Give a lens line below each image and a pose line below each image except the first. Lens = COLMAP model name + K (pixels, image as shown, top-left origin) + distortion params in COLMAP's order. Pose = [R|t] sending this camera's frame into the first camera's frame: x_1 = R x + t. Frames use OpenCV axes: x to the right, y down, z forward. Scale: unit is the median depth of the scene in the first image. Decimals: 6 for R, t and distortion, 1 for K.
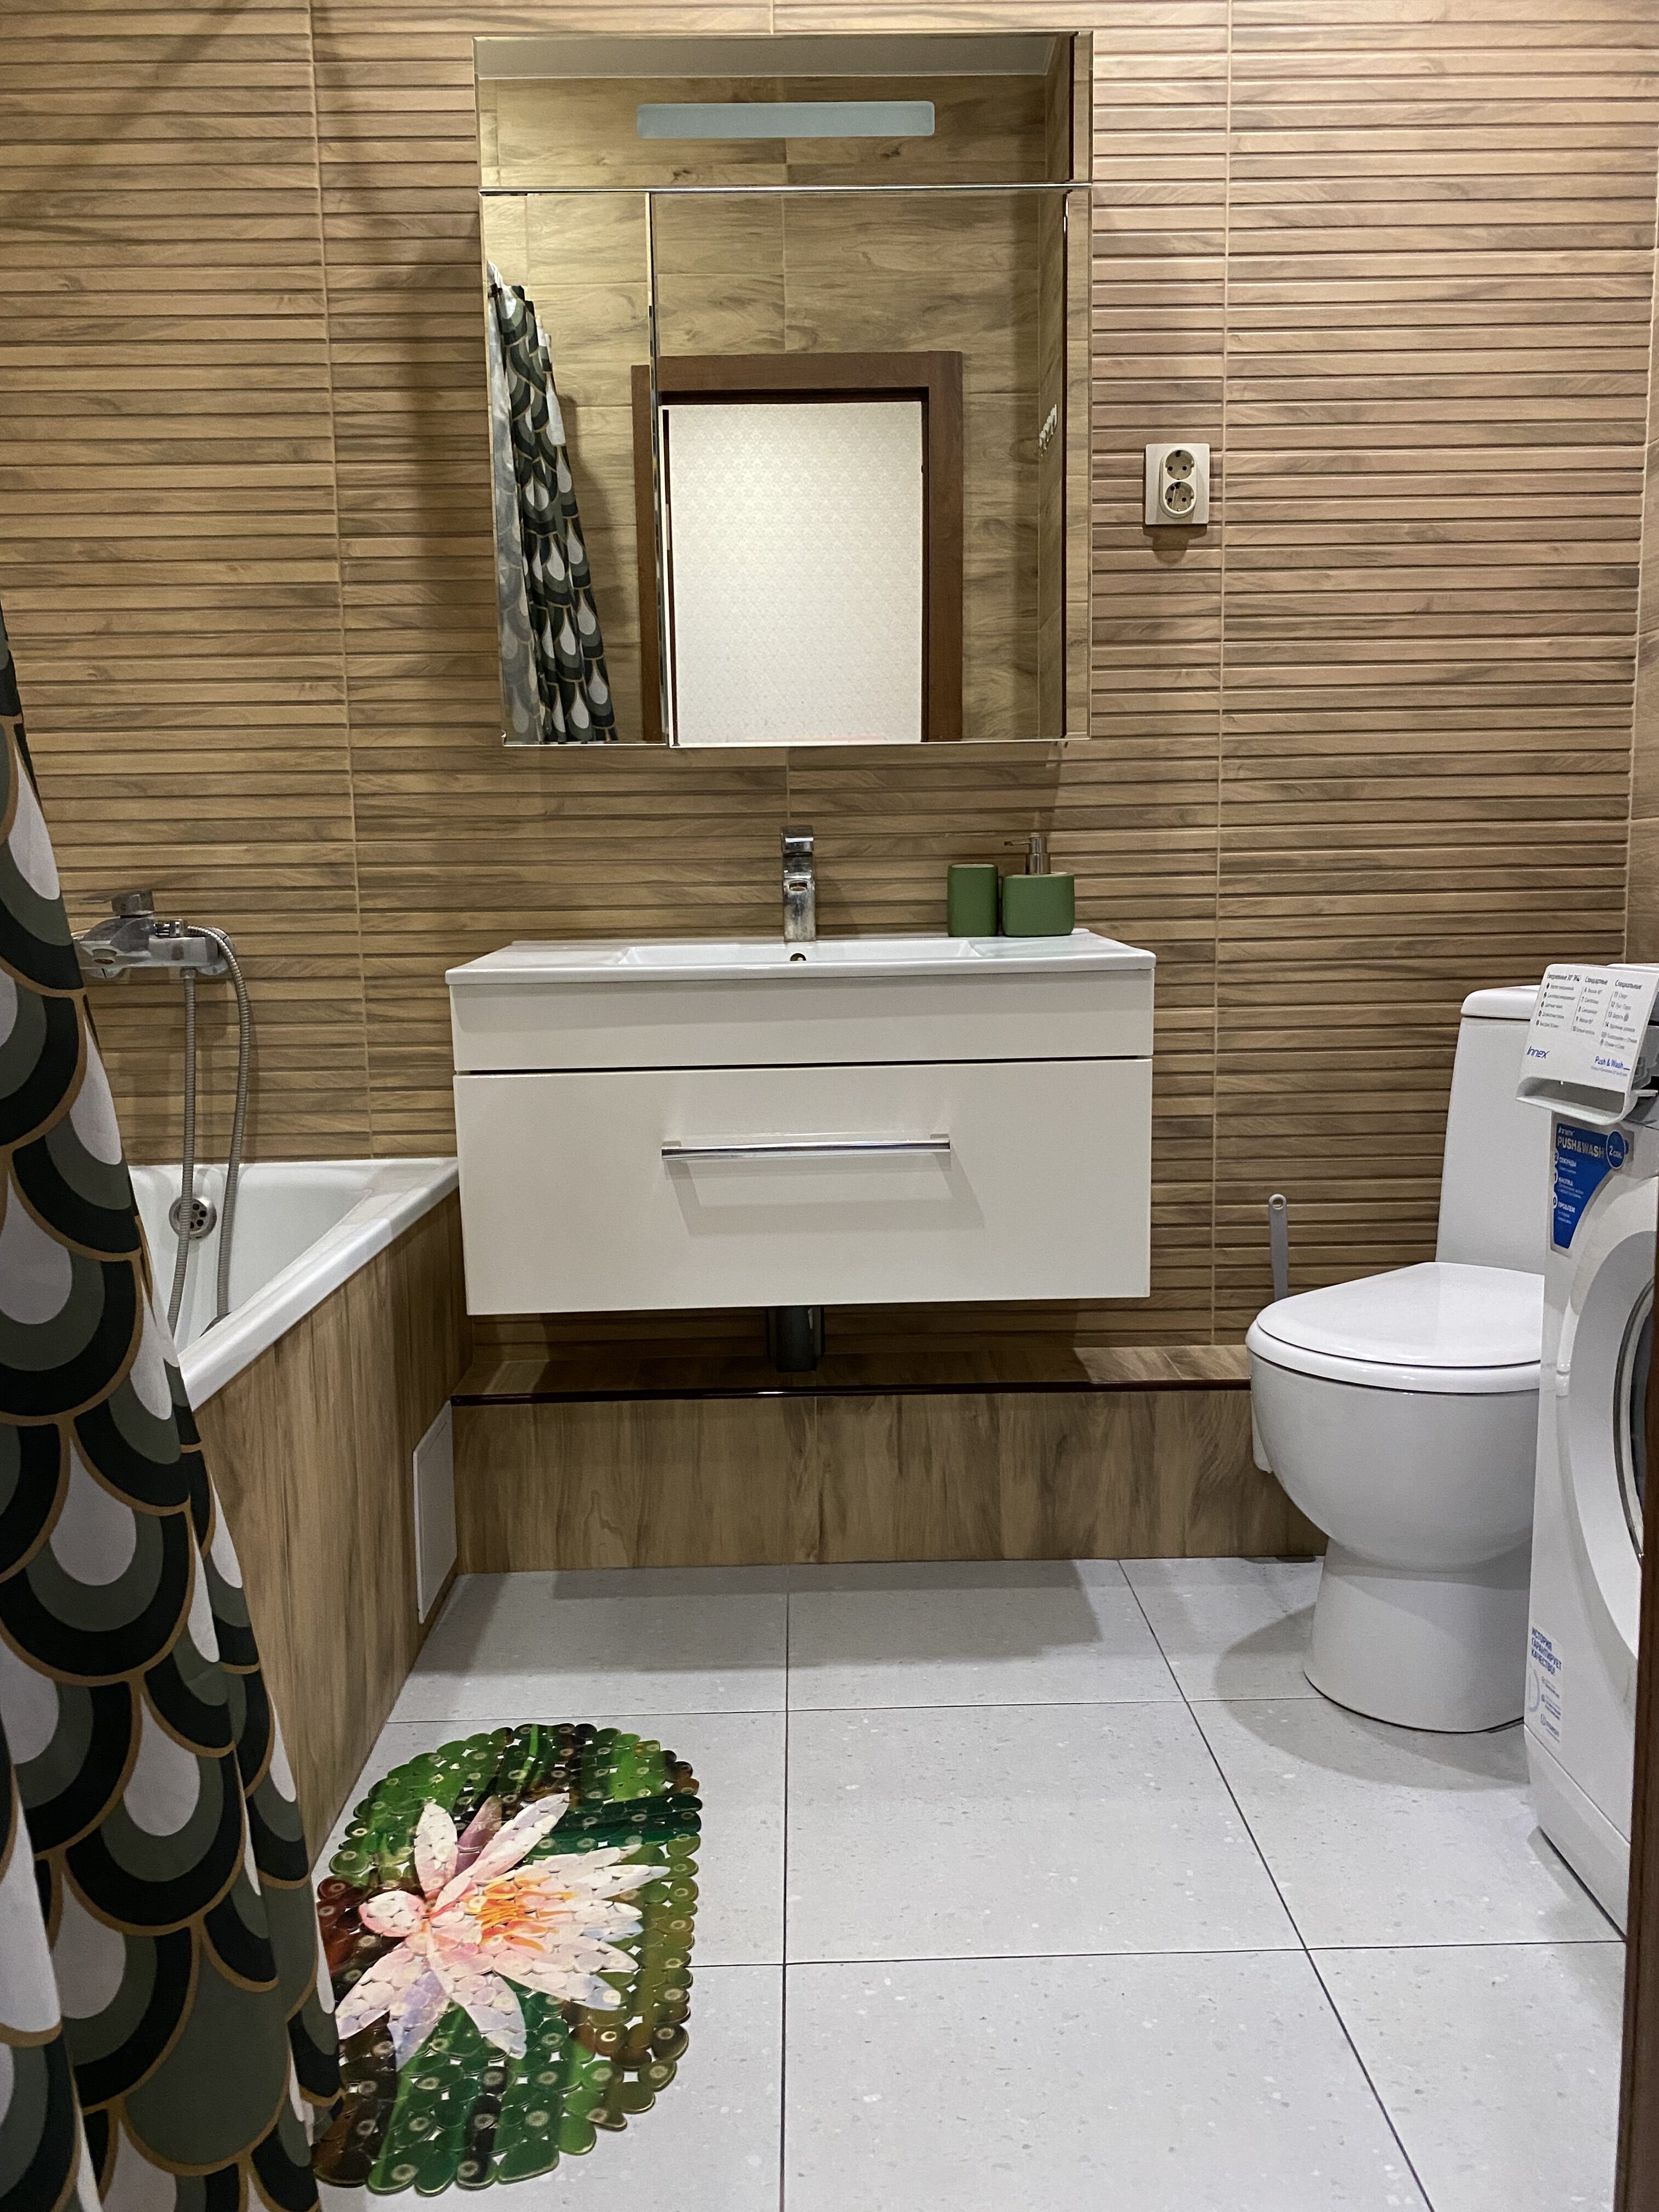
lens RADIAL K [[1684.8, 0, 791.8], [0, 1684.8, 1102.0], [0, 0, 1]] dist [0.073712, -0.051966]
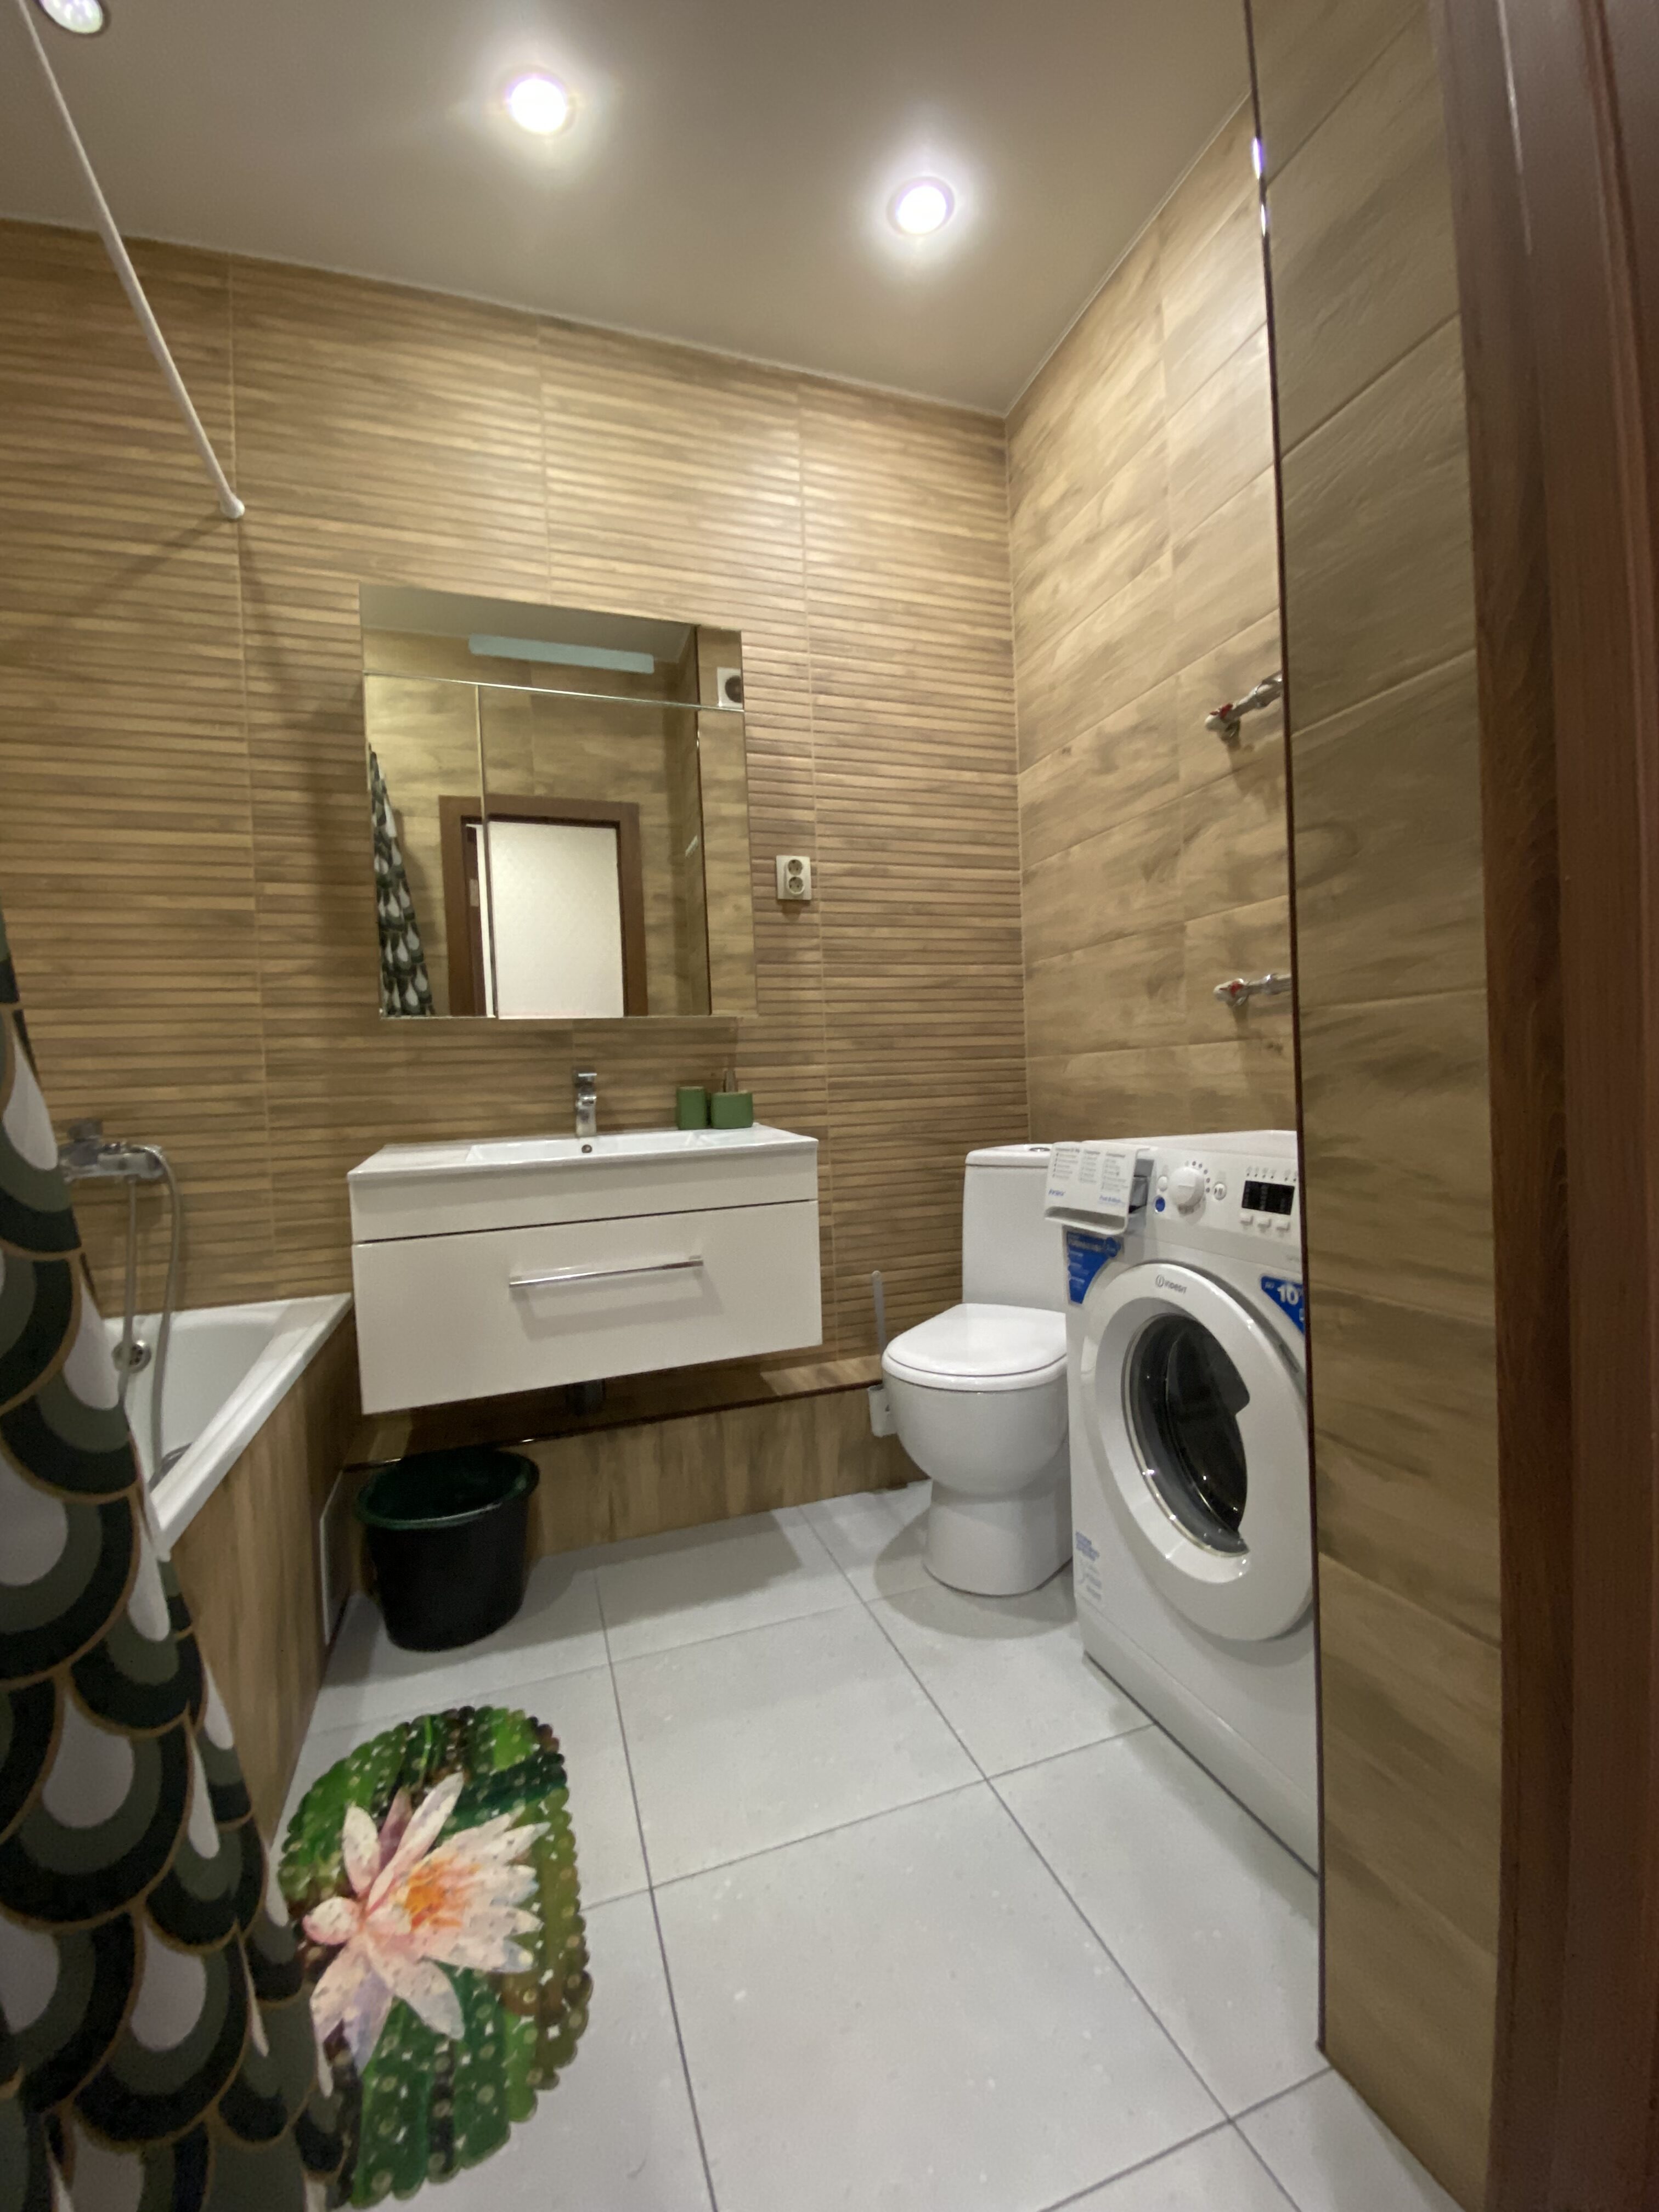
lens RADIAL K [[930.9, 0, 829.5], [0, 930.9, 1106.0], [0, 0, 1]] dist [0.050192, -0.034462]
pose [[0.951724, -0.028895, 0.305592, -0.047381], [0.062640, 0.992892, -0.101203, -0.021473], [-0.300496, 0.115459, 0.946769, 0.090851]]
